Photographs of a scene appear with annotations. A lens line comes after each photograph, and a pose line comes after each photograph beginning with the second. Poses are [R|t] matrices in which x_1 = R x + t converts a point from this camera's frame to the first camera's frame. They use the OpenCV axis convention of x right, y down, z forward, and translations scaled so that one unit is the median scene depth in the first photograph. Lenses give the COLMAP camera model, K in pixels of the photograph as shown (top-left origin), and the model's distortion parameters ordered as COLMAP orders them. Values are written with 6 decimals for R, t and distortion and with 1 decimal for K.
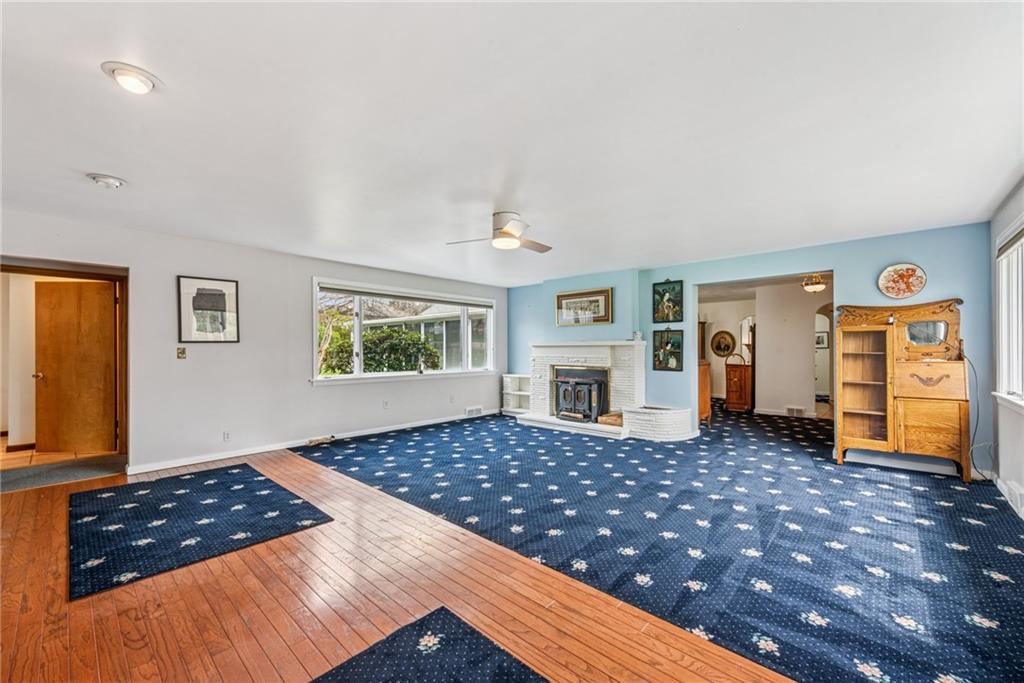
lens RADIAL K [[414.0, 0, 513.4], [0, 414.0, 350.8], [0, 0, 1]] dist [0.014686, -0.000257]
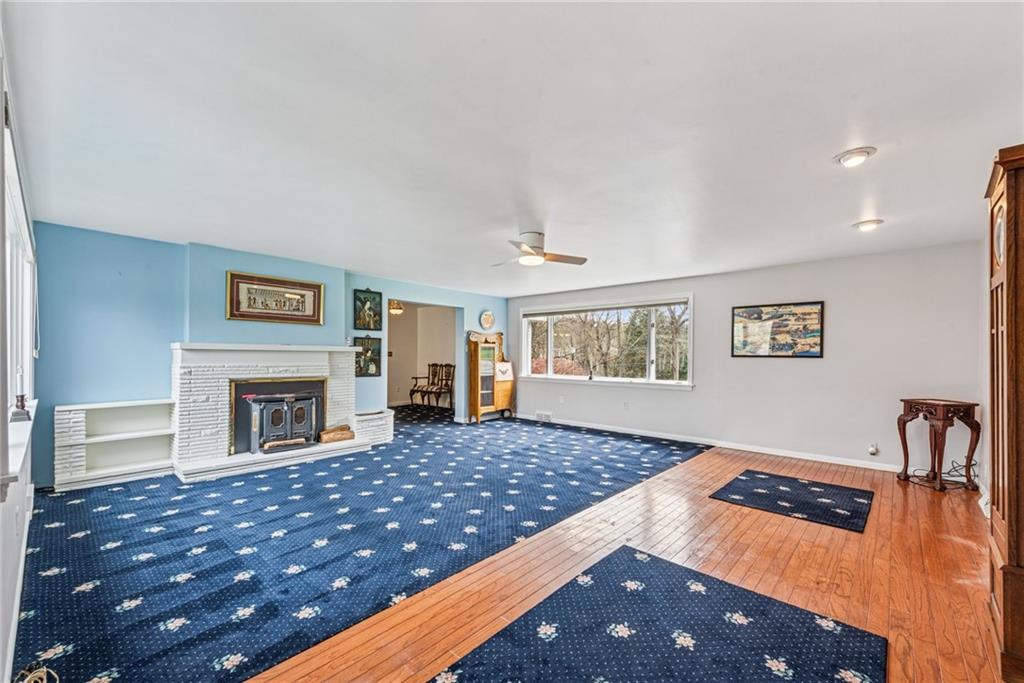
lens RADIAL K [[417.7, 0, 524.5], [0, 417.7, 358.5], [0, 0, 1]] dist [0.014408, -0.000068]
pose [[-0.026533, -0.002988, 0.999643, -0.697324], [-0.001244, 0.999995, 0.002956, -0.000980], [-0.999647, -0.001165, -0.026536, 0.648869]]
